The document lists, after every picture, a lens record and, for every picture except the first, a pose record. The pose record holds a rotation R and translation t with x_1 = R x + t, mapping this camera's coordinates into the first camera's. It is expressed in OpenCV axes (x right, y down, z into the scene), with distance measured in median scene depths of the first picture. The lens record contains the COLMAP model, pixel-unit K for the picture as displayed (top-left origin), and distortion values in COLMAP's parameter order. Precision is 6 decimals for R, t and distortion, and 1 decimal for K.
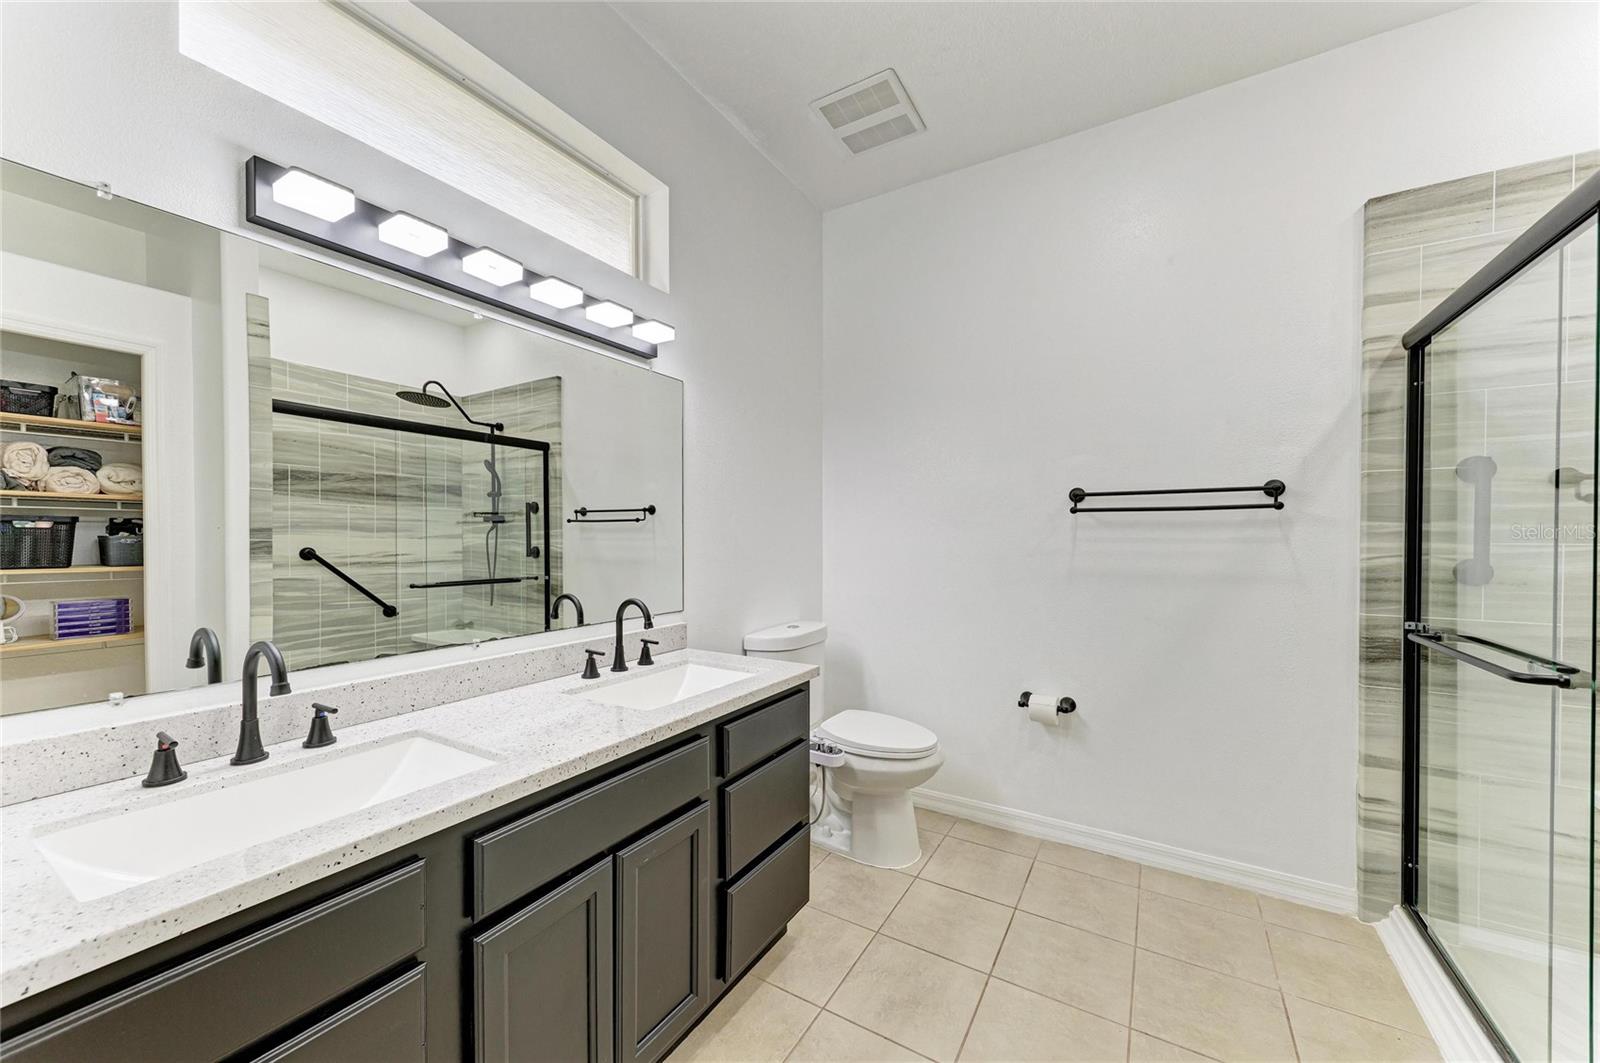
lens RADIAL K [[589.9, 0, 846.3], [0, 589.9, 541.5], [0, 0, 1]] dist [0.019995, -0.002055]
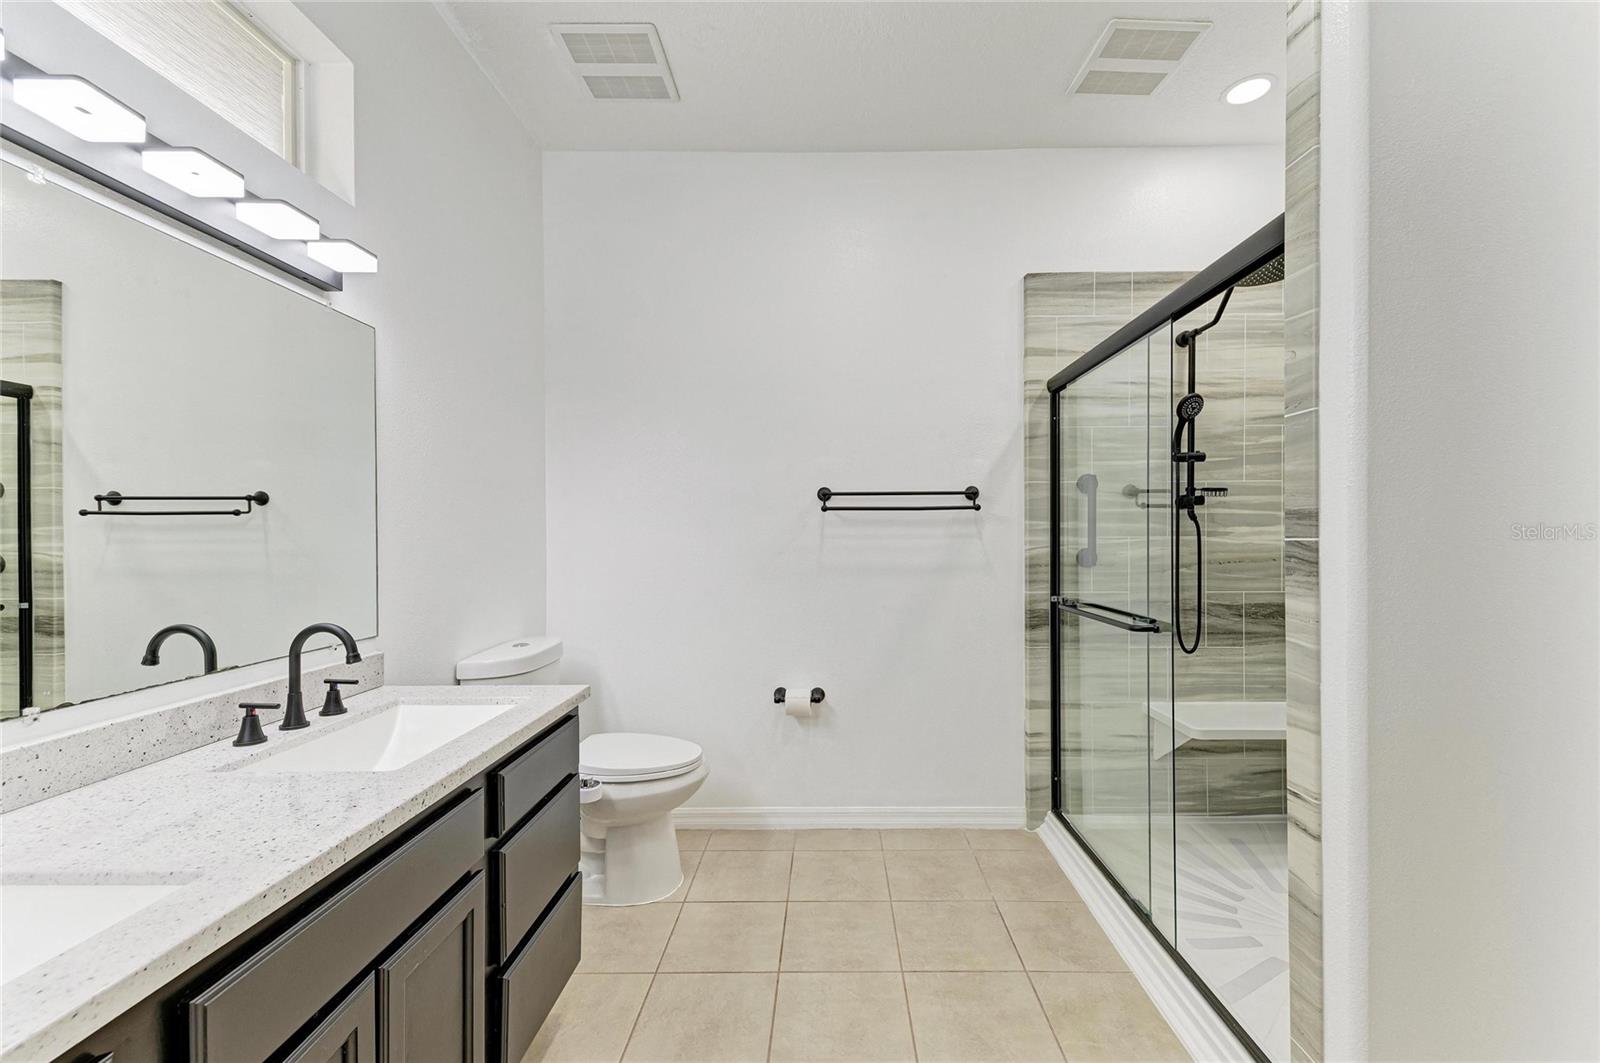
lens RADIAL K [[640.3, 0, 816.8], [0, 640.3, 534.5], [0, 0, 1]] dist [0.022292, -0.006580]
pose [[0.867647, -0.006358, 0.497139, -0.221788], [0.010057, 0.999938, -0.004762, -0.001369], [-0.497078, 0.009132, 0.867658, 0.020218]]
